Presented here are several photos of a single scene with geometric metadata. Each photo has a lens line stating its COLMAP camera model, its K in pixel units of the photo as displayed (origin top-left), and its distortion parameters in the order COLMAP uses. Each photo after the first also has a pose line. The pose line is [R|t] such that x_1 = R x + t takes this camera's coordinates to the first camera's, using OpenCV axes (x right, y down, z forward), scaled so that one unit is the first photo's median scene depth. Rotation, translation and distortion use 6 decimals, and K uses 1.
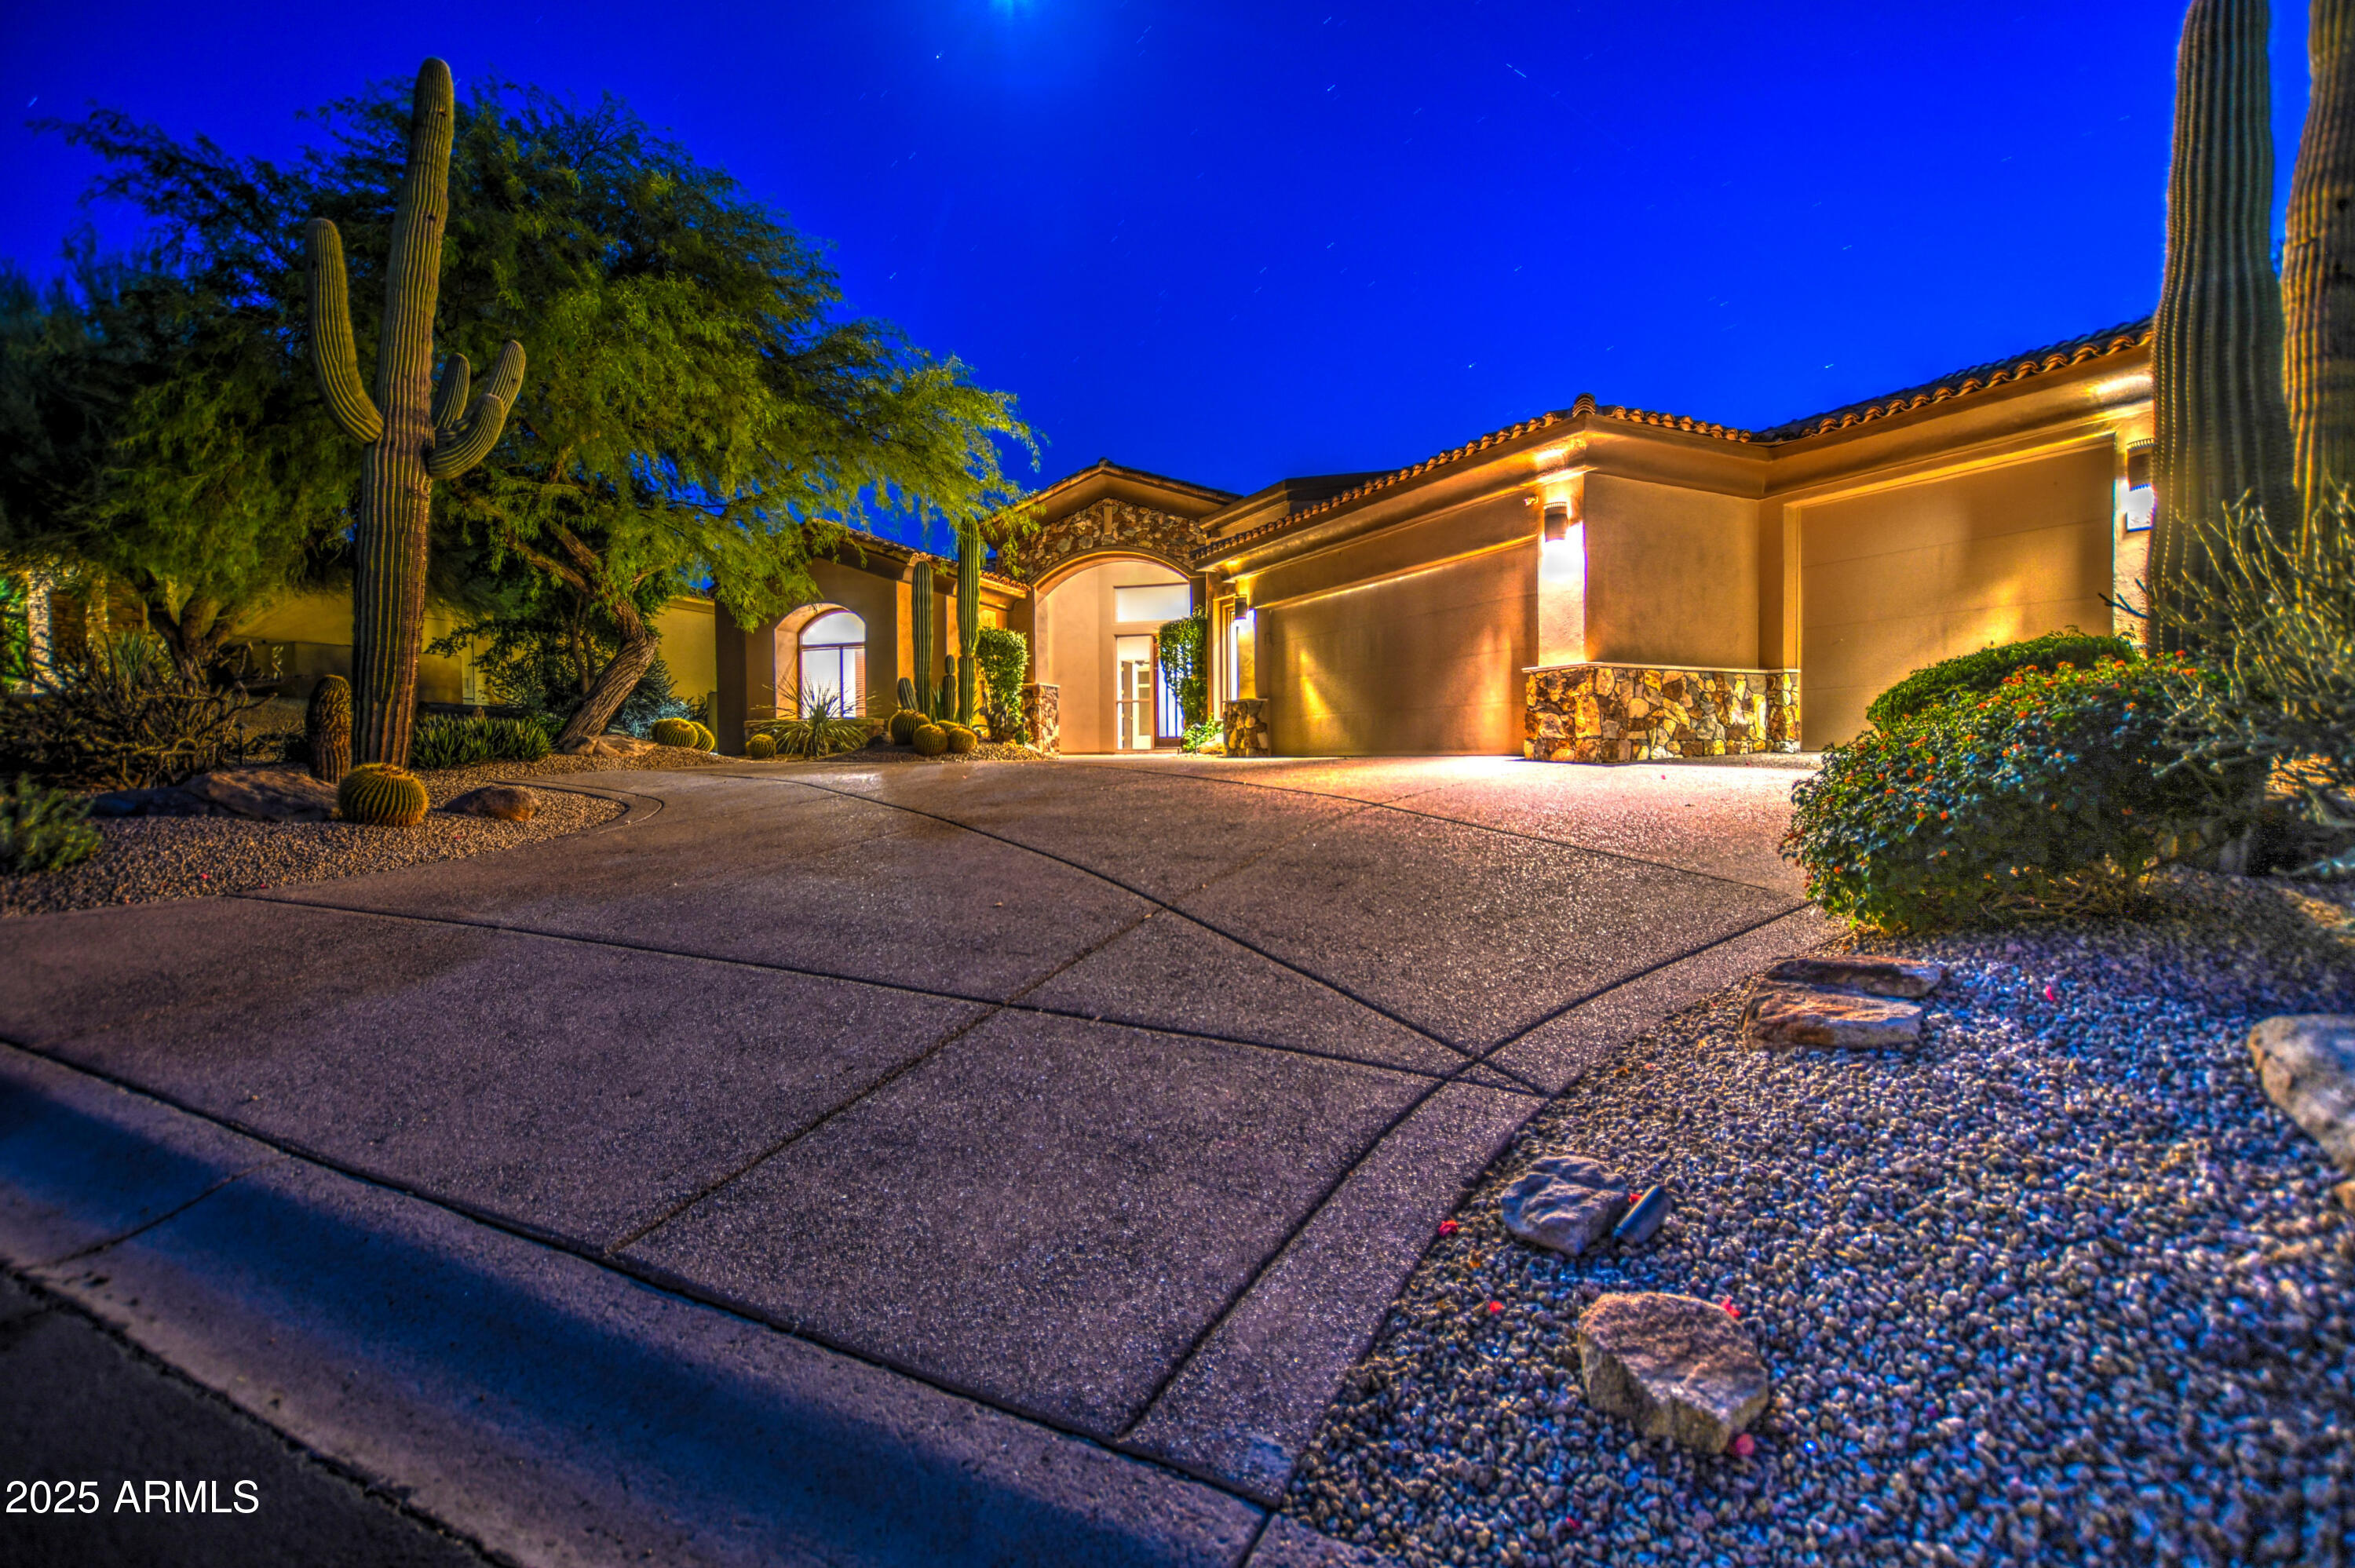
lens RADIAL K [[1063.3, 0, 1178.2], [0, 1063.3, 793.2], [0, 0, 1]] dist [-0.026990, 0.000142]
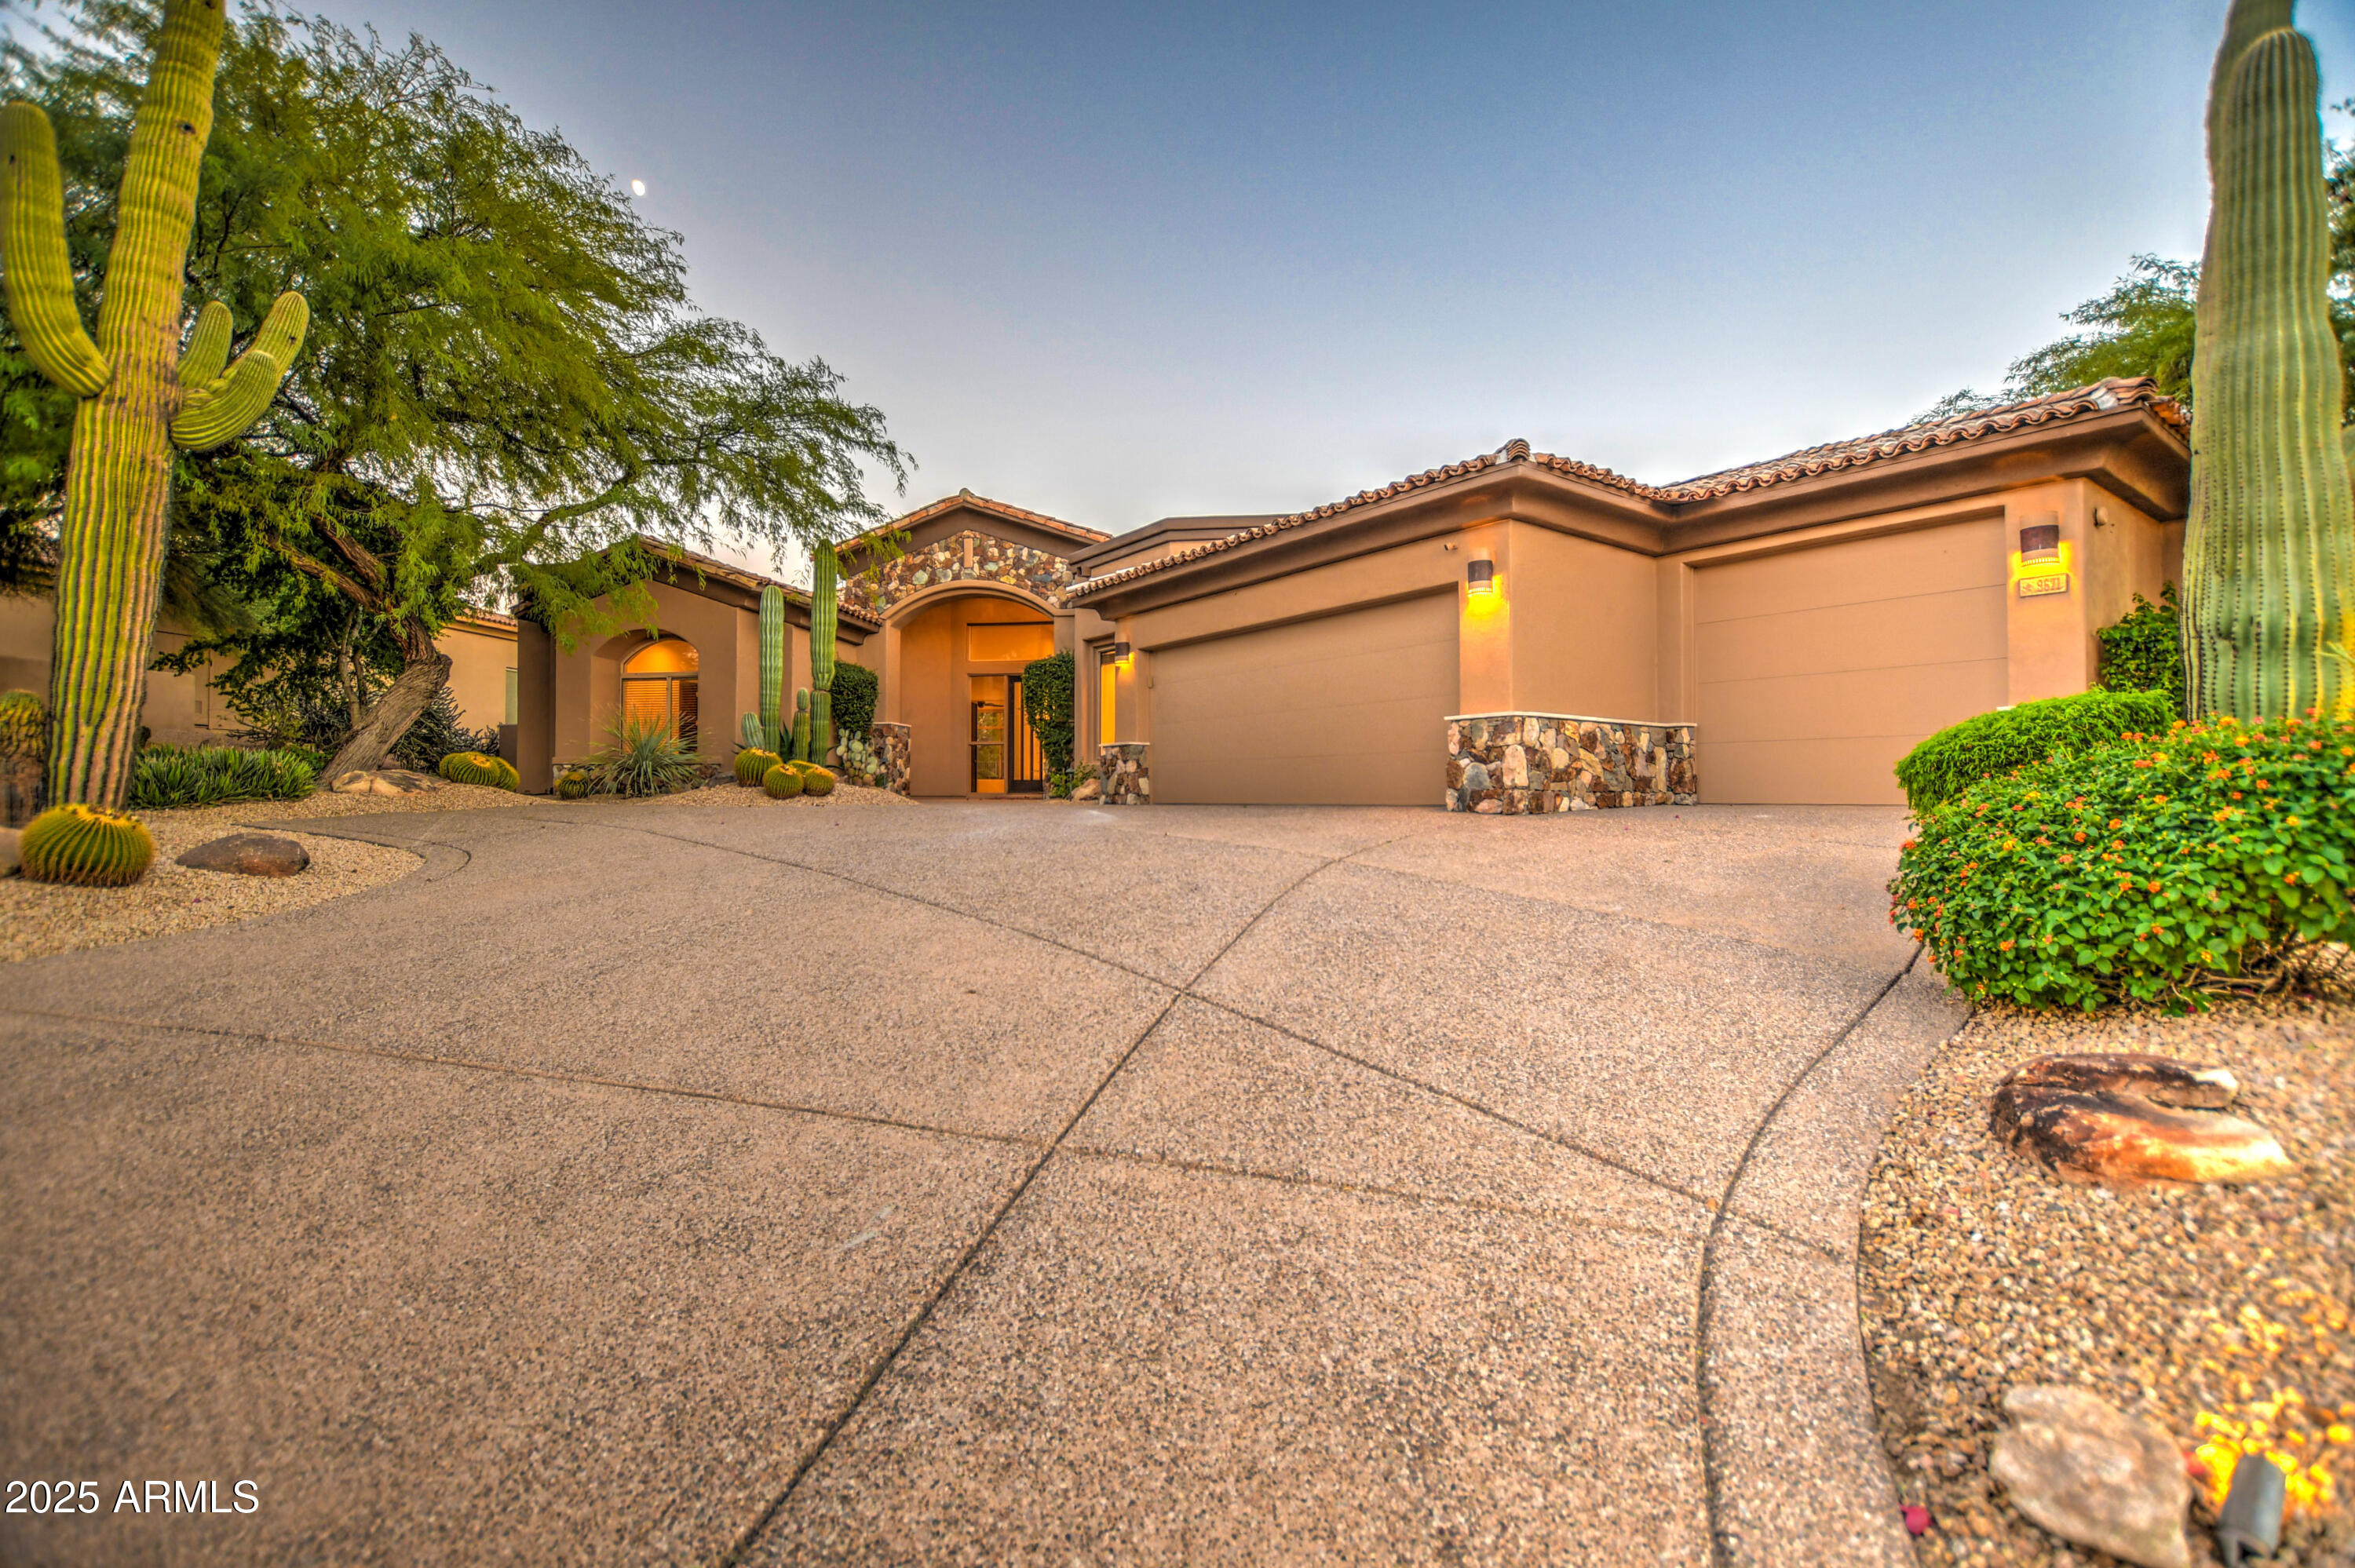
lens RADIAL K [[1049.9, 0, 1175.8], [0, 1049.9, 799.1], [0, 0, 1]] dist [-0.025083, 0.001014]
pose [[0.985747, 0.010502, 0.167909, -0.074823], [-0.004526, 0.999344, -0.035933, -0.005749], [-0.168176, 0.034661, 0.985147, 0.094376]]
